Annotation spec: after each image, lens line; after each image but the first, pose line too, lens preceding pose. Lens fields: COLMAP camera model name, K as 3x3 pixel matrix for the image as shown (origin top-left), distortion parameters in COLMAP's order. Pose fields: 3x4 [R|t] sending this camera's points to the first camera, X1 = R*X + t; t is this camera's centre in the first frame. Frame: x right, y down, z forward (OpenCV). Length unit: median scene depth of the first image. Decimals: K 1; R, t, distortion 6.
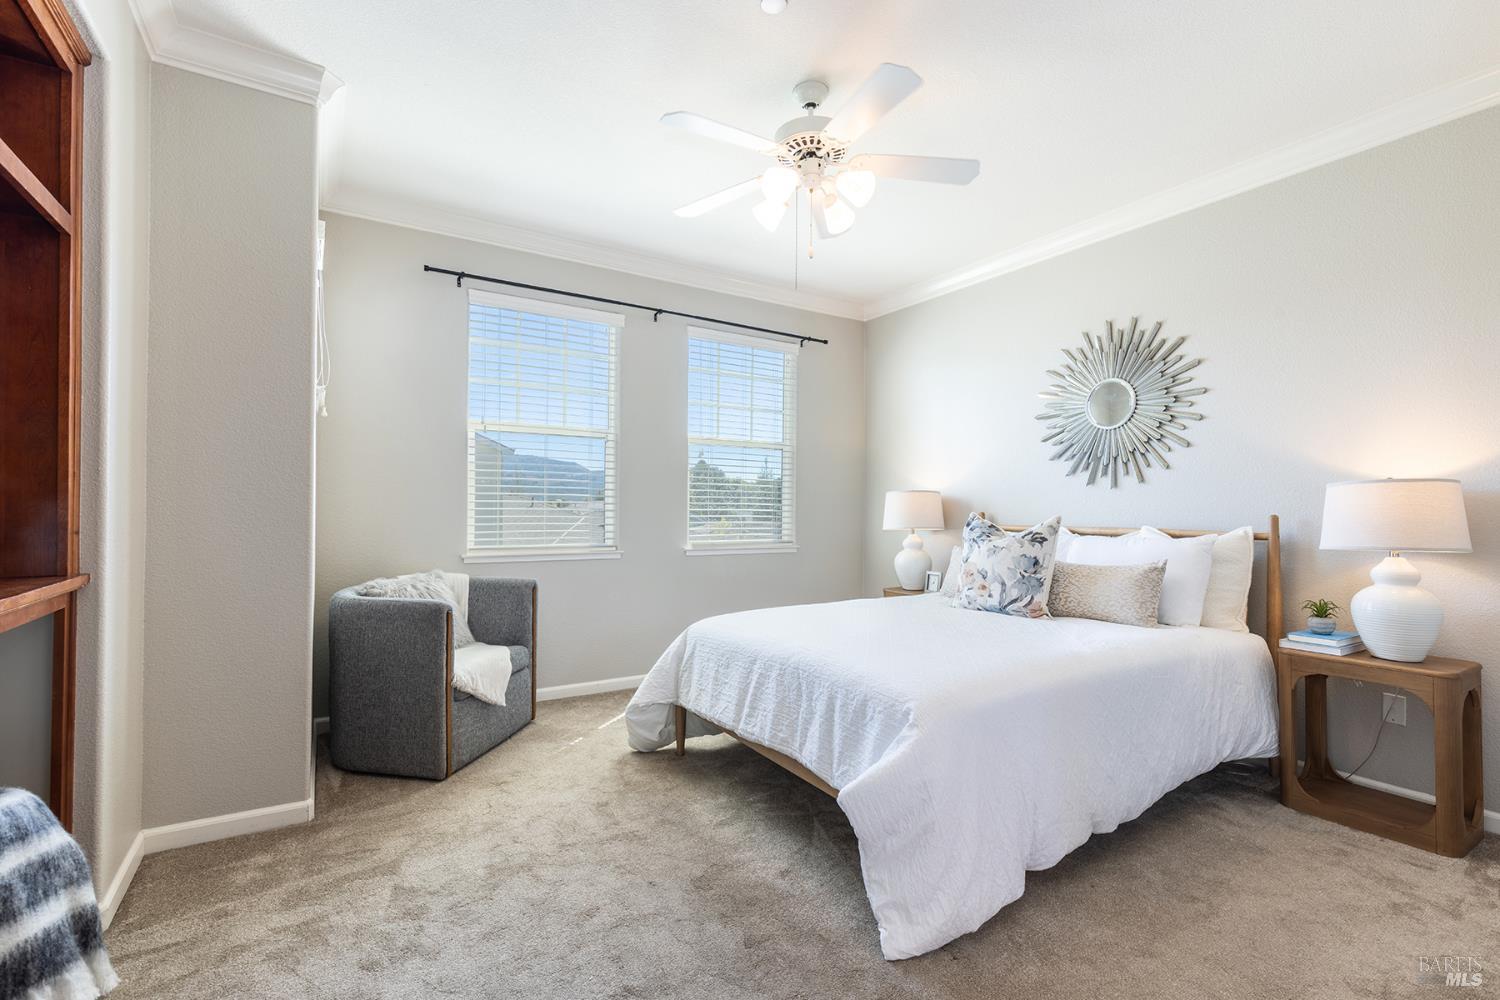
lens RADIAL K [[677.7, 0, 747.3], [0, 677.7, 503.7], [0, 0, 1]] dist [0.008624, -0.000023]
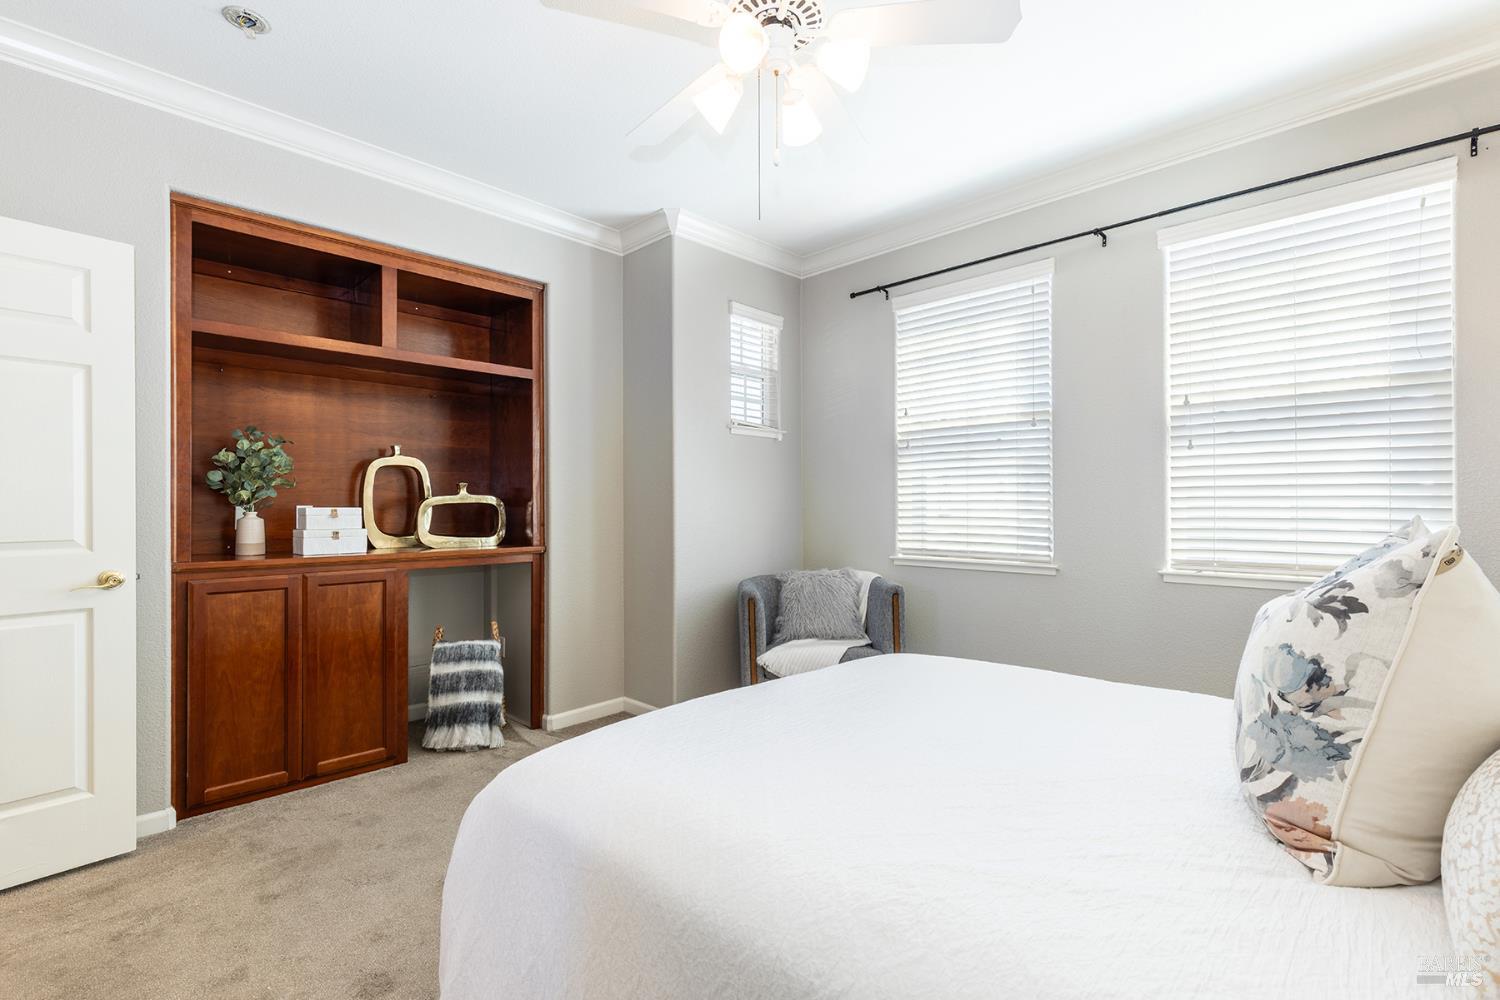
lens RADIAL K [[677.7, 0, 747.3], [0, 677.7, 503.7], [0, 0, 1]] dist [0.008624, -0.000023]
pose [[0.245036, -0.015197, -0.969395, 0.672975], [0.012308, 0.999845, -0.012563, 0.007384], [0.969436, -0.008853, 0.245185, 0.673521]]
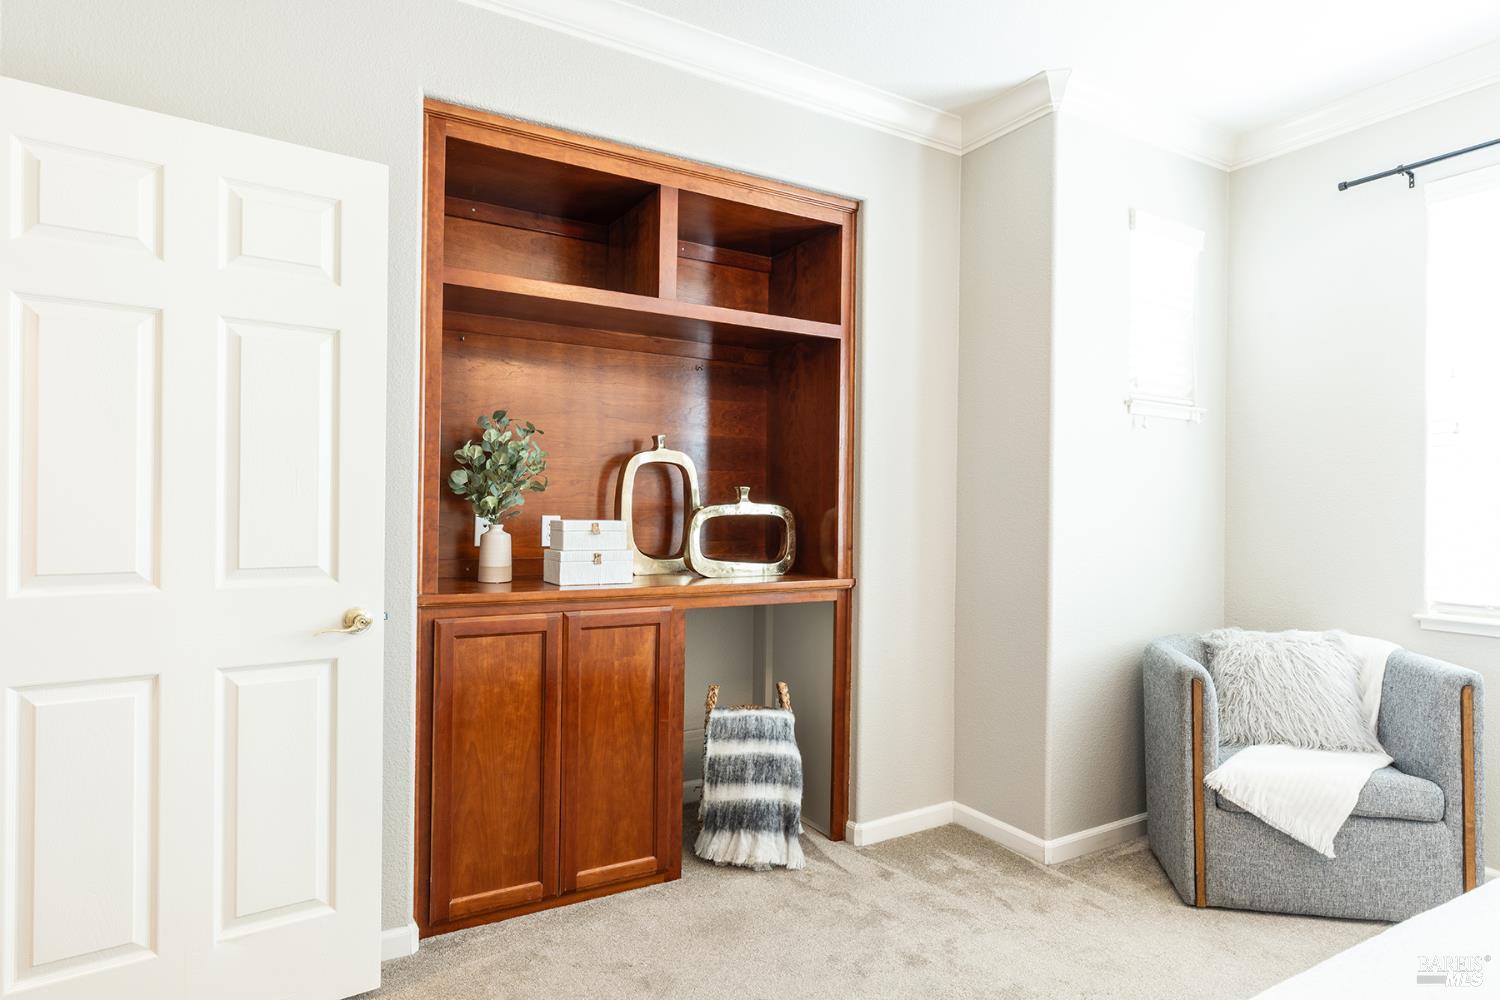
lens RADIAL K [[833.8, 0, 754.8], [0, 833.8, 503.9], [0, 0, 1]] dist [0.002279, 0.000035]
pose [[-0.007960, -0.013413, -0.999878, 0.444798], [-0.006293, 0.999891, -0.013363, -0.014745], [0.999949, 0.006186, -0.008043, 0.503801]]
